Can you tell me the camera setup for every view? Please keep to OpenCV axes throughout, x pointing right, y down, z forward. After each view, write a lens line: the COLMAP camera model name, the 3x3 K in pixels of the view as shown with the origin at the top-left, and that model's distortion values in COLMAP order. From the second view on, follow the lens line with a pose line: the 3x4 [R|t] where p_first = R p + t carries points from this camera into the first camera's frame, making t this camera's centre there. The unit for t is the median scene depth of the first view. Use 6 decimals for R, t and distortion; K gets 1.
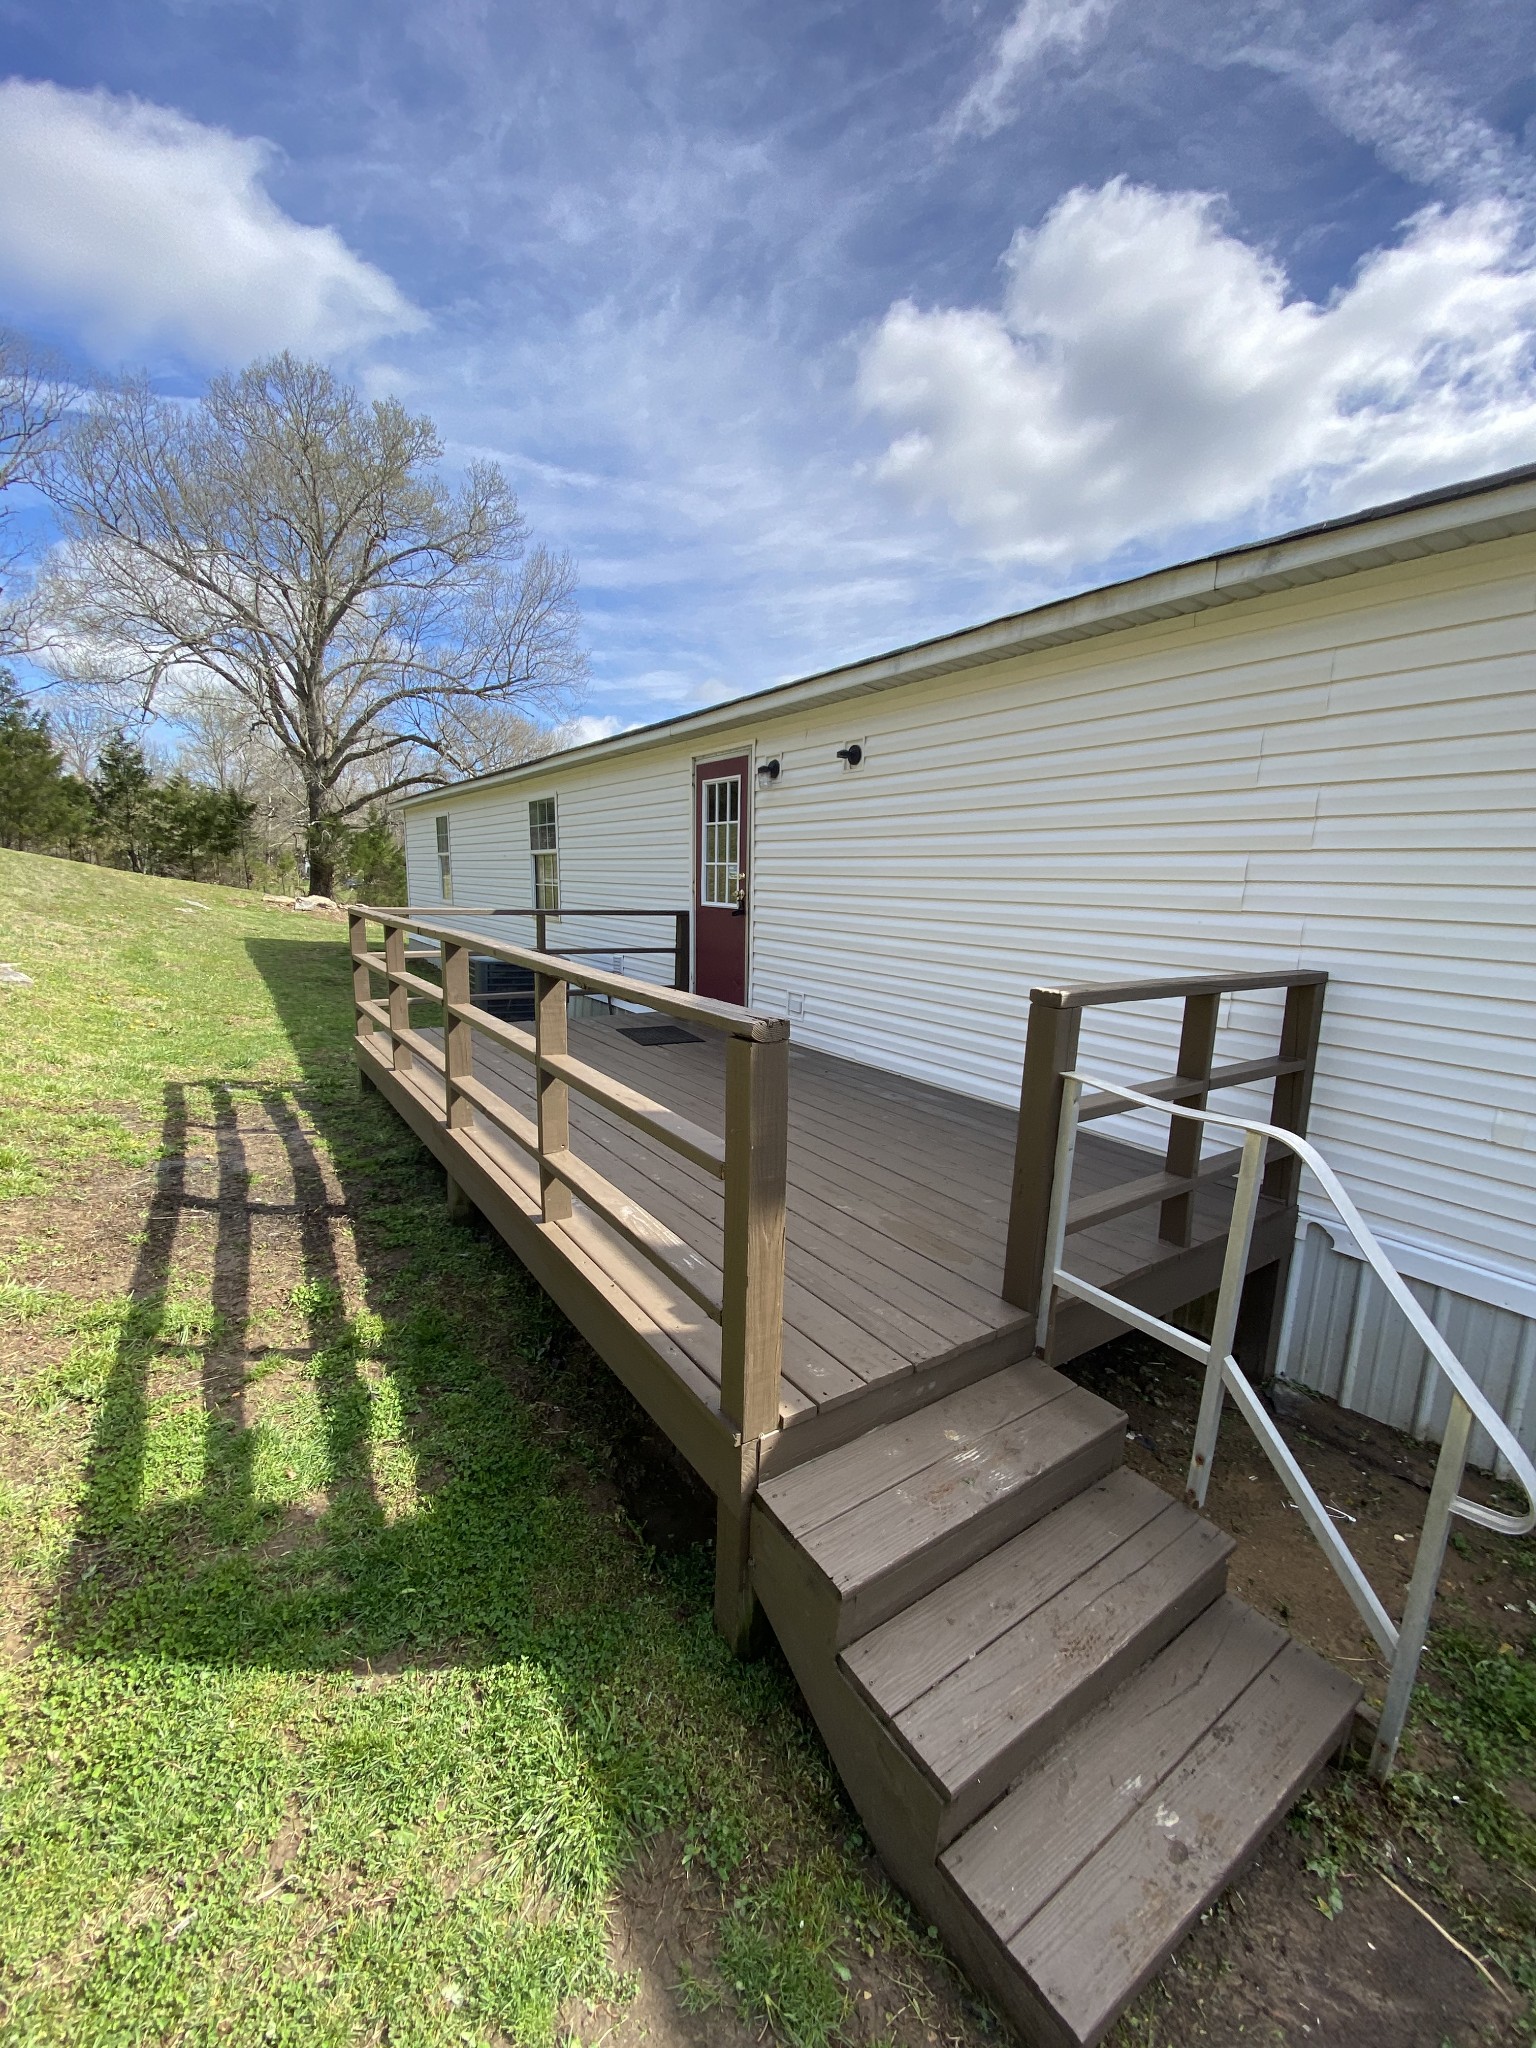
lens RADIAL K [[833.9, 0, 768.0], [0, 833.9, 1024.0], [0, 0, 1]] dist [0.035750, -0.028816]
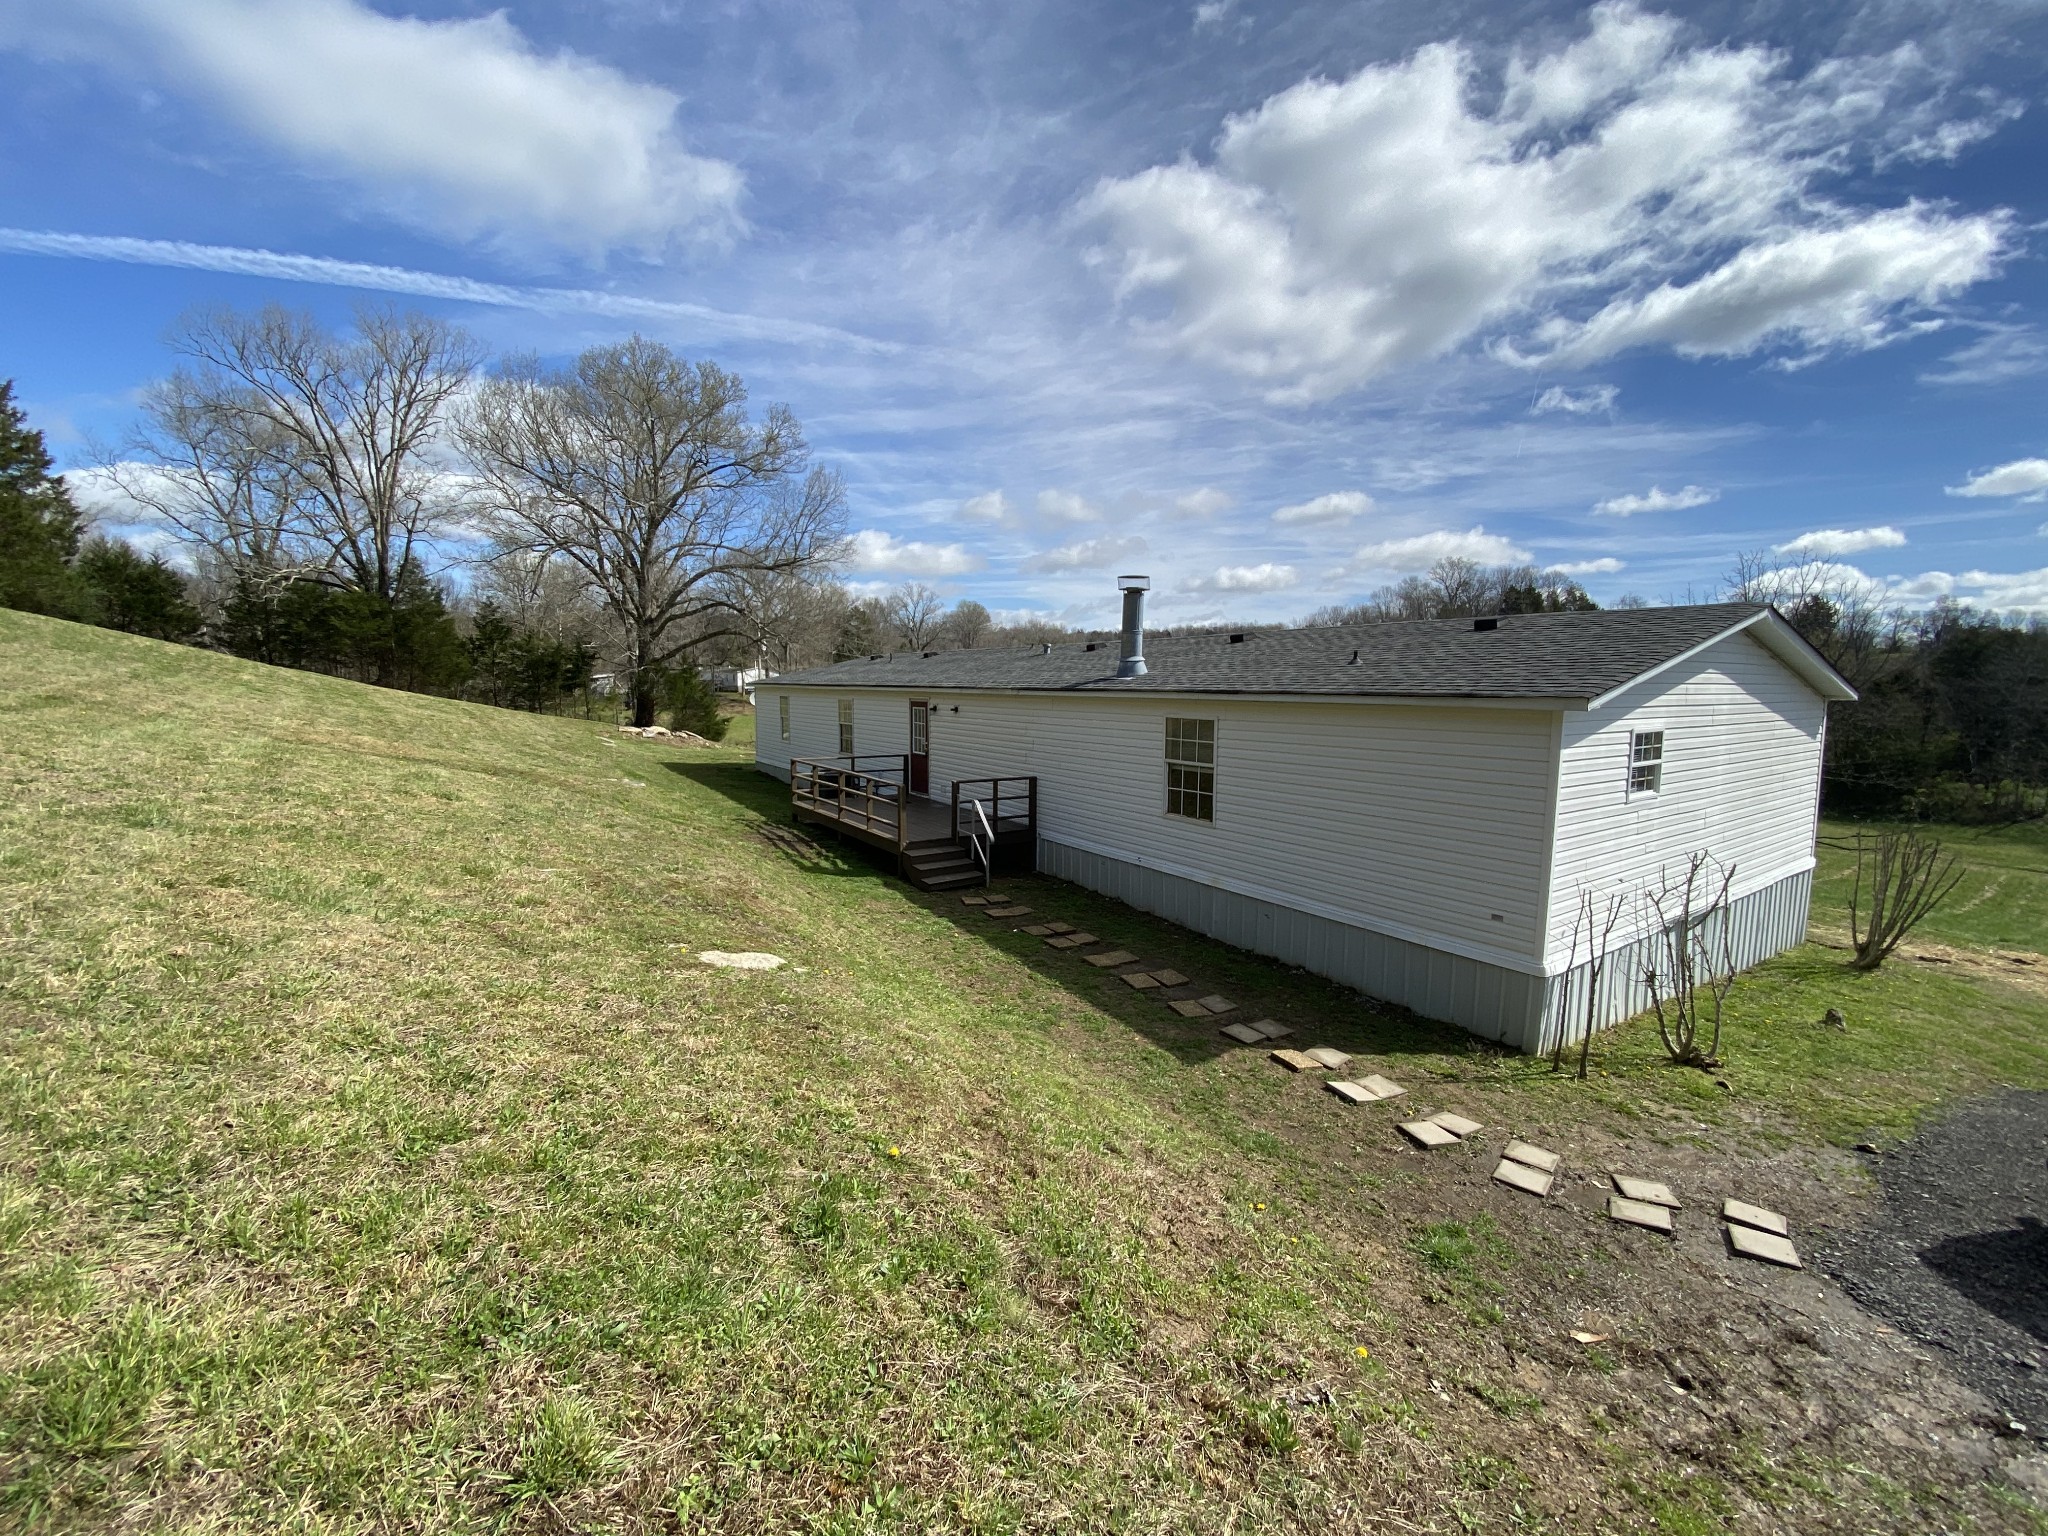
lens RADIAL K [[833.9, 0, 1024.0], [0, 833.9, 768.0], [0, 0, 1]] dist [0.035750, -0.028816]
pose [[0.999867, -0.016124, -0.002288, 0.046278], [0.015918, 0.997290, -0.071831, 0.016624], [0.003440, 0.071785, 0.997414, -0.272213]]
